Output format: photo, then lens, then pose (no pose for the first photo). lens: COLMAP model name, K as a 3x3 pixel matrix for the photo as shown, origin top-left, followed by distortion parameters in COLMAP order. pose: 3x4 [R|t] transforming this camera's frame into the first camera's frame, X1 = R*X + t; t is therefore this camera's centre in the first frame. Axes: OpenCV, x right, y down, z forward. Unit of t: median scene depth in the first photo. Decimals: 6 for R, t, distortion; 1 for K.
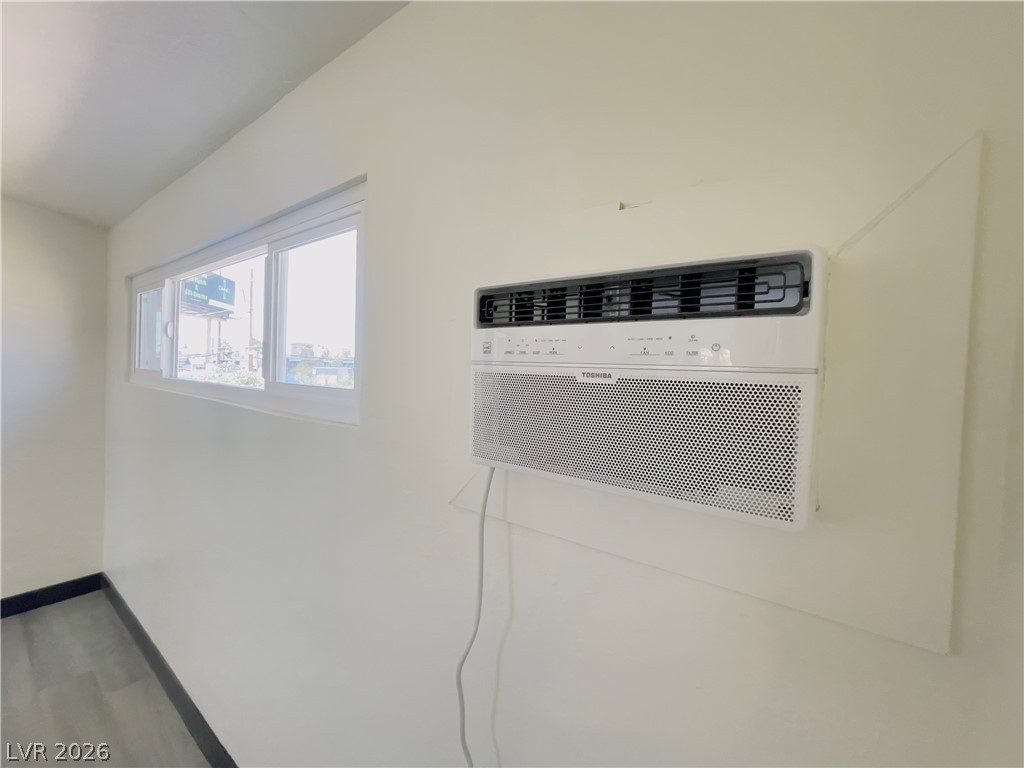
lens RADIAL K [[416.2, 0, 512.0], [0, 416.2, 384.0], [0, 0, 1]] dist [0.002385, 0.000606]
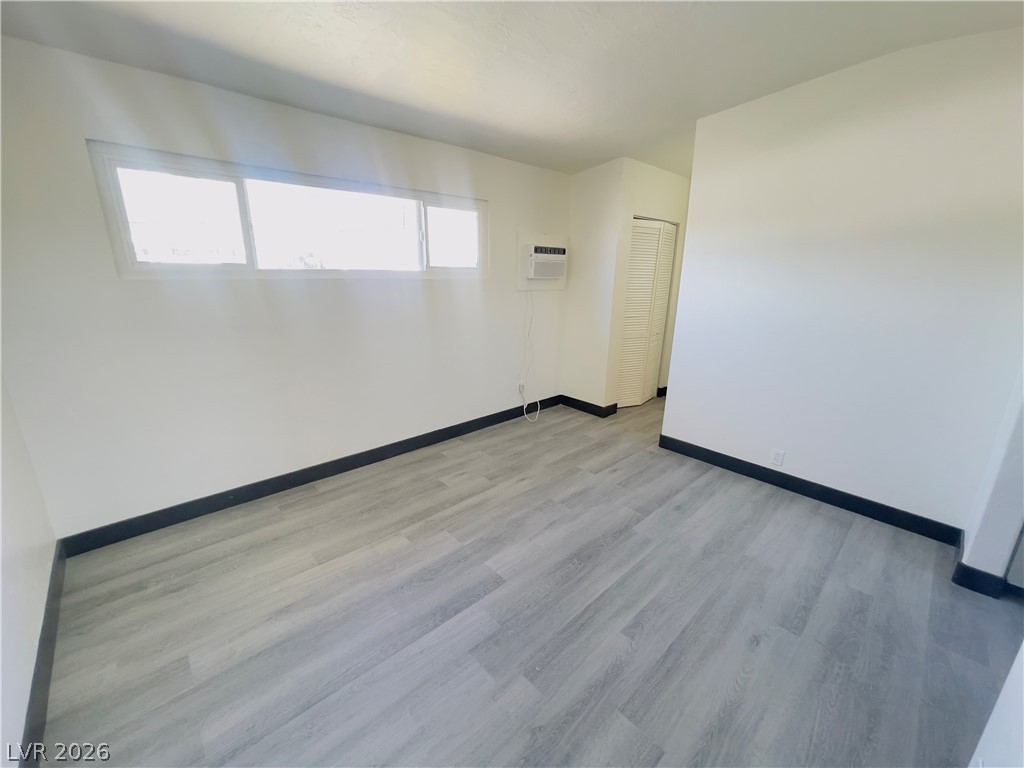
lens RADIAL K [[416.2, 0, 512.0], [0, 416.2, 384.0], [0, 0, 1]] dist [0.002385, 0.000606]
pose [[0.167813, -0.300700, 0.938839, -1.785422], [0.014774, 0.953004, 0.302596, -0.045962], [-0.985708, -0.036909, 0.164369, 0.085943]]
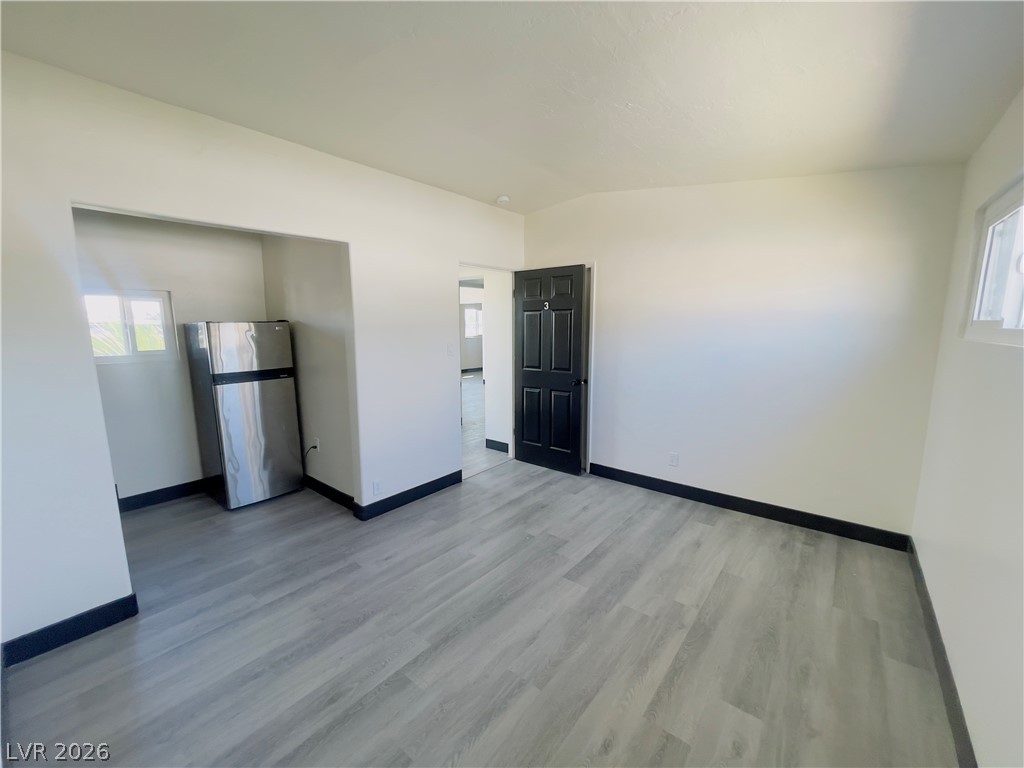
lens RADIAL K [[416.2, 0, 512.0], [0, 416.2, 384.0], [0, 0, 1]] dist [0.002385, 0.000606]
pose [[-0.030353, 0.107231, -0.993771, -0.032602], [-0.027827, 0.993753, 0.108079, 0.025824], [0.999152, 0.030934, -0.027180, 0.113834]]
